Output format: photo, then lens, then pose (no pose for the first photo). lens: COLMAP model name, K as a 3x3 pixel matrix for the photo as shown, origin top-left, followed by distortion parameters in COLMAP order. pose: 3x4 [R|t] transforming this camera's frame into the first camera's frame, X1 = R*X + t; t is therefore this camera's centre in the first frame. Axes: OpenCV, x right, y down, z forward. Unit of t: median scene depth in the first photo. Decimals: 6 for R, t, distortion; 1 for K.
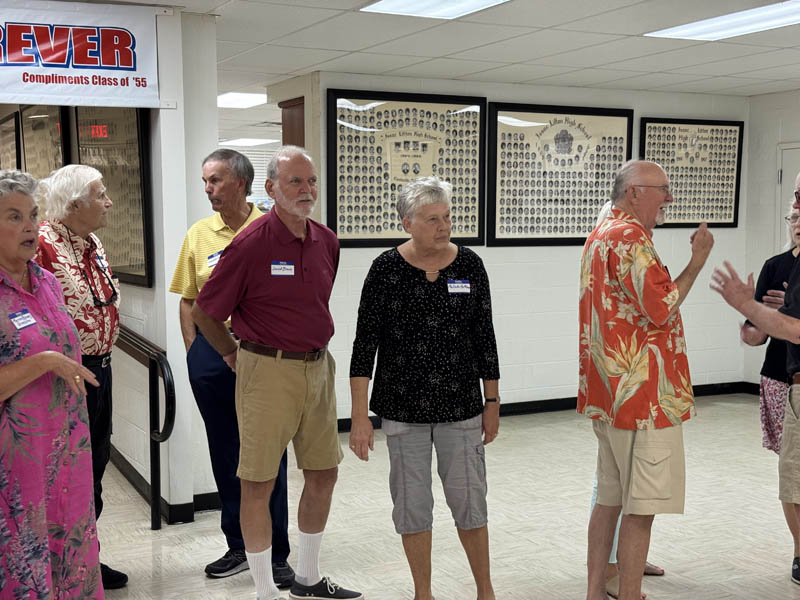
lens RADIAL K [[1109.7, 0, 399.7], [0, 1109.7, 300.8], [0, 0, 1]] dist [0.041979, 0.000000]
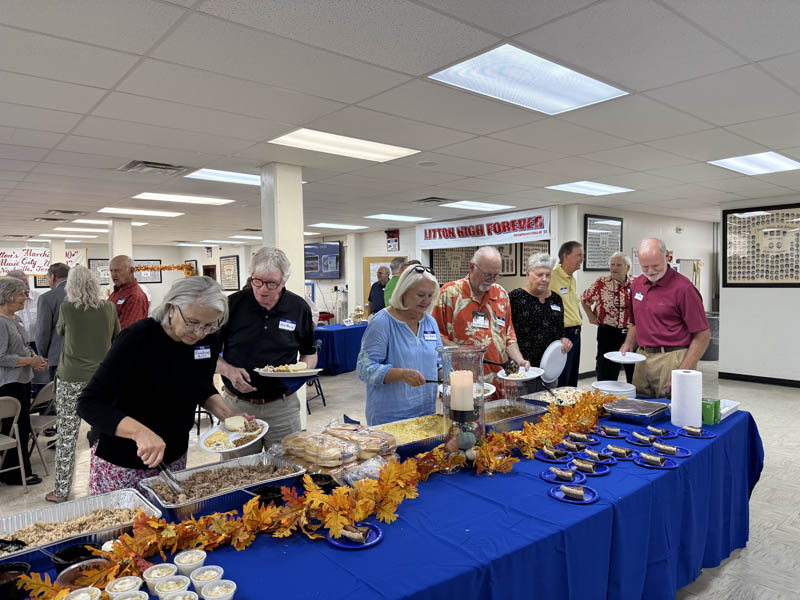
lens RADIAL K [[565.3, 0, 399.5], [0, 565.3, 300.8], [0, 0, 1]] dist [-0.004041, -0.002345]
pose [[0.220185, 0.034459, -0.974849, 0.813034], [-0.055170, 0.998216, 0.022824, -0.013306], [0.973897, 0.048757, 0.221694, 0.184382]]
